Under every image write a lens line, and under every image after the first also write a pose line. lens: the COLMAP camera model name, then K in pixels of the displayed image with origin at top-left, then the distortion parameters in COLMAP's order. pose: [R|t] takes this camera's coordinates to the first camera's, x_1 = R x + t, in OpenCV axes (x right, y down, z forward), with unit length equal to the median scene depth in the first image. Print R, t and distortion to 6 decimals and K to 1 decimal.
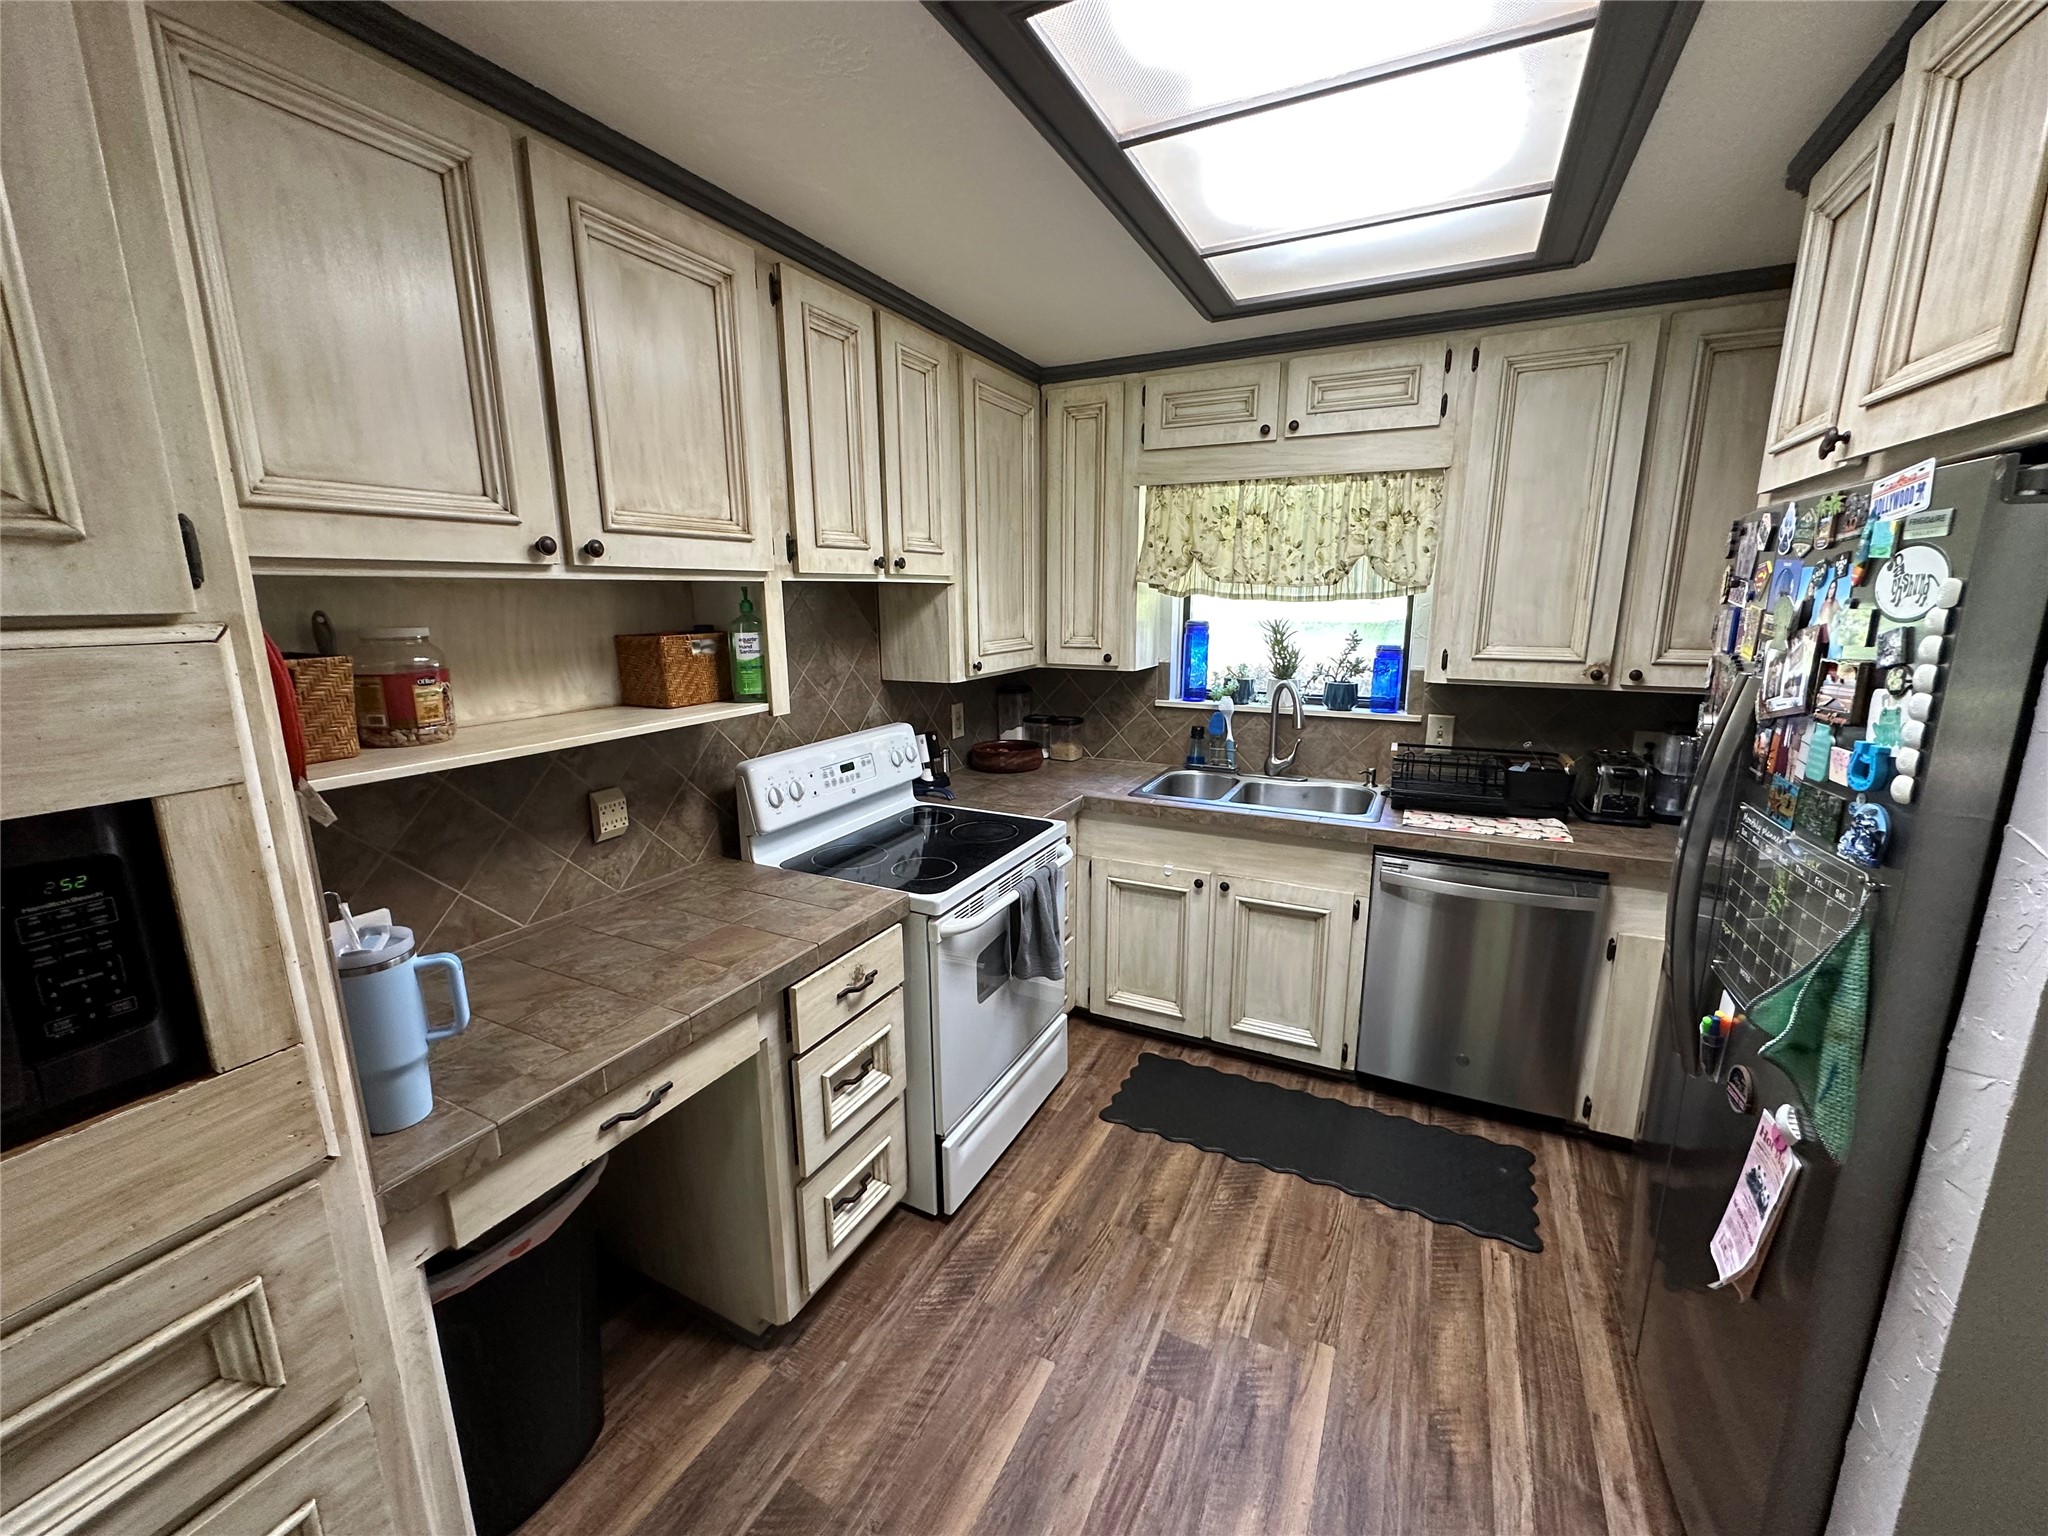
lens RADIAL K [[816.3, 0, 1026.6], [0, 816.3, 765.6], [0, 0, 1]] dist [-0.009507, 0.000238]
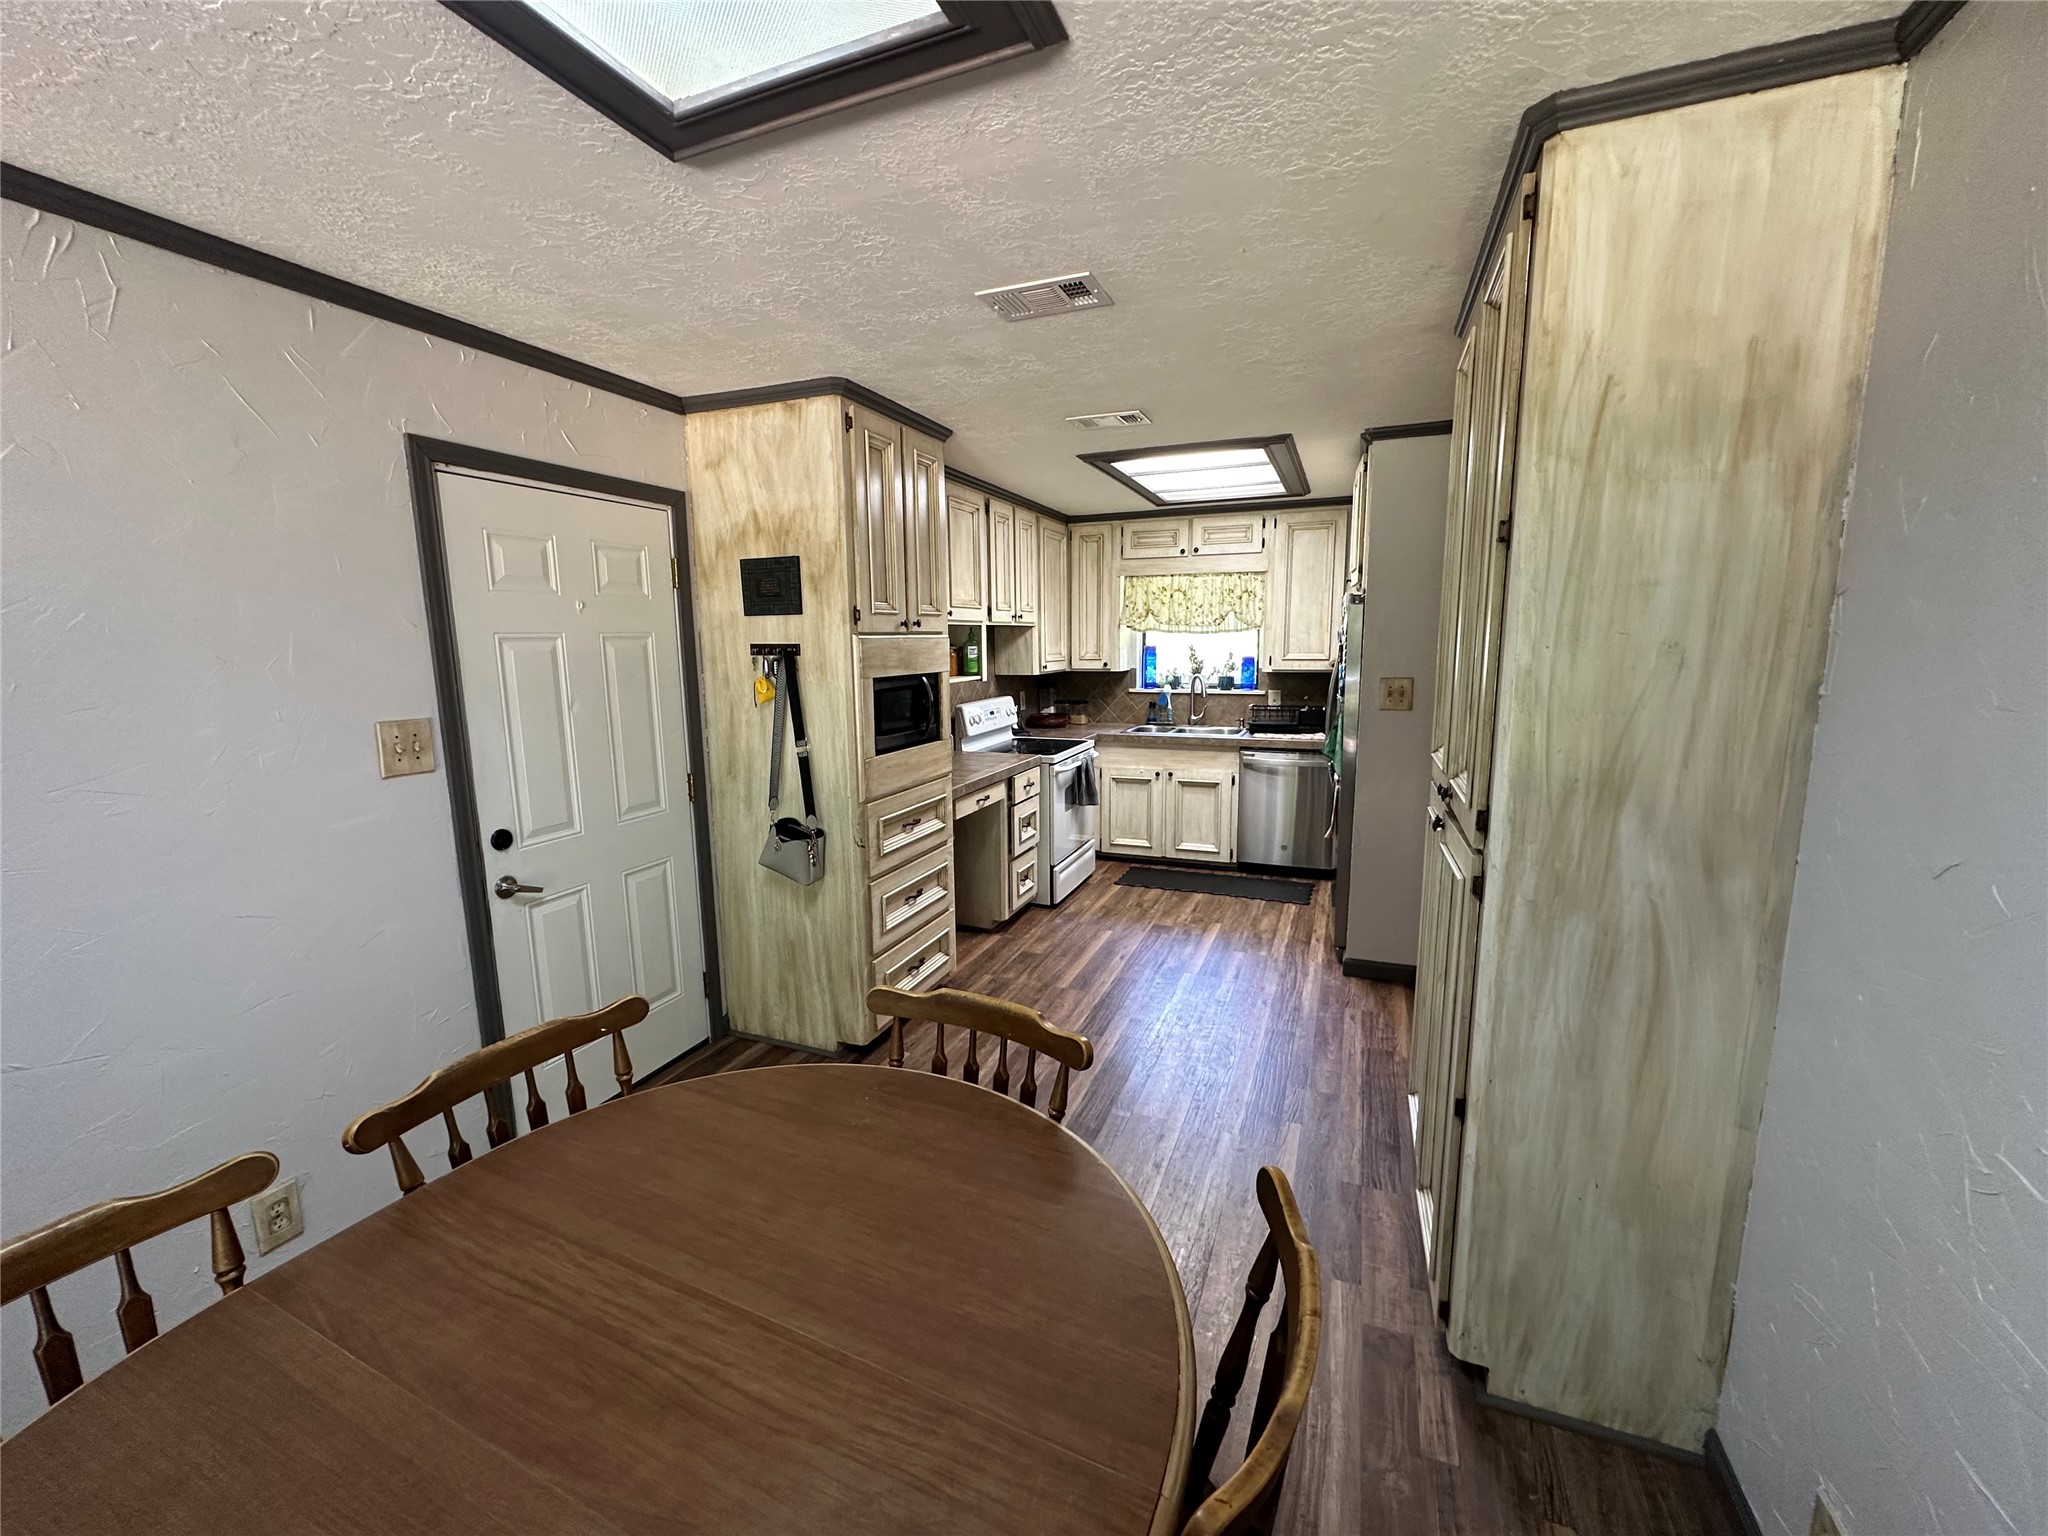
lens RADIAL K [[816.3, 0, 1022.7], [0, 816.3, 768.5], [0, 0, 1]] dist [-0.009507, 0.000238]
pose [[0.996917, -0.019601, 0.075969, -0.273747], [0.023330, 0.998551, -0.048502, 0.223824], [-0.074908, 0.050125, 0.995930, -0.982627]]
